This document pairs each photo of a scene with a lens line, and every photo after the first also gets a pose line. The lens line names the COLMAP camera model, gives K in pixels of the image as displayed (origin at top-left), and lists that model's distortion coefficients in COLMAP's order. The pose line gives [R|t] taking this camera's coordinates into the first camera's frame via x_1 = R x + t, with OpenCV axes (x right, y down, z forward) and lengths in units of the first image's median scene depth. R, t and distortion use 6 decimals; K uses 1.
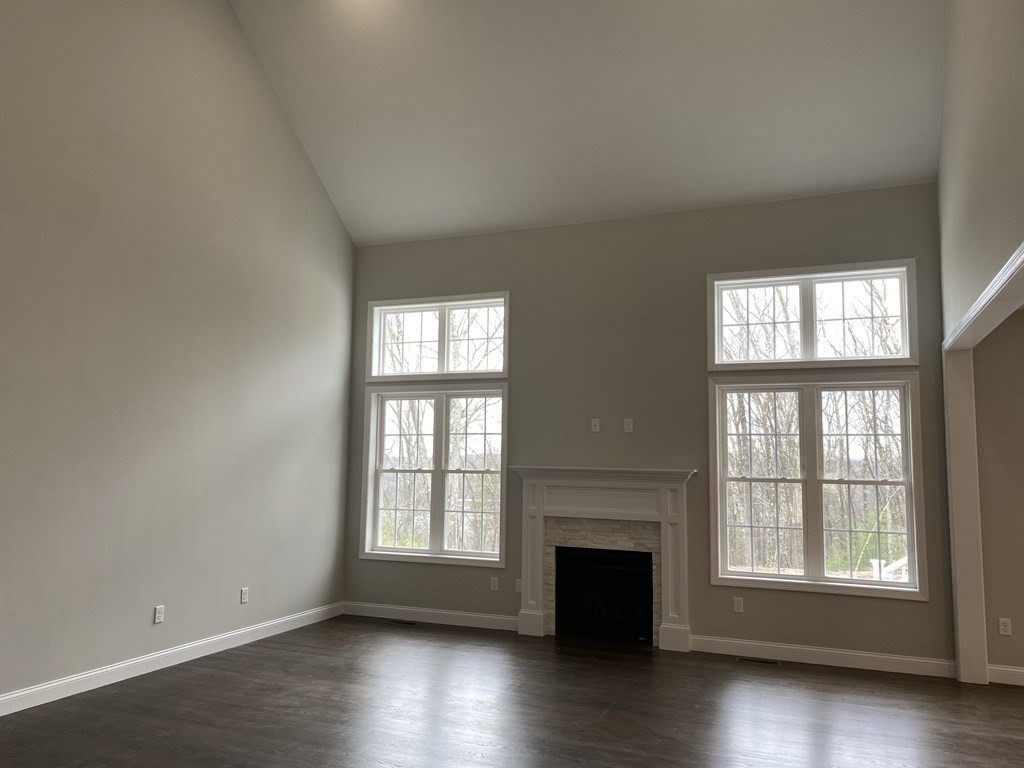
lens RADIAL K [[768.6, 0, 522.1], [0, 768.6, 373.0], [0, 0, 1]] dist [0.027137, -0.038894]
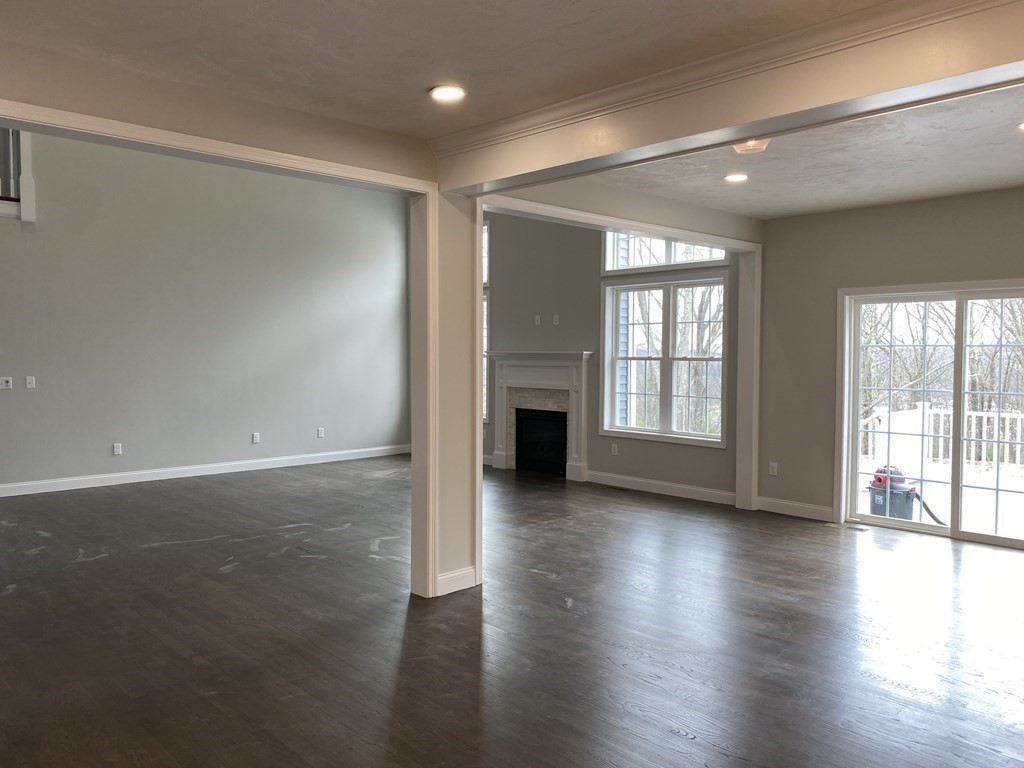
lens RADIAL K [[768.6, 0, 509.2], [0, 768.6, 393.2], [0, 0, 1]] dist [0.027137, -0.038894]
pose [[0.915308, 0.008104, -0.402674, 0.597348], [0.060082, 0.985863, 0.156412, -0.019677], [0.398249, -0.167358, 0.901881, -0.257389]]
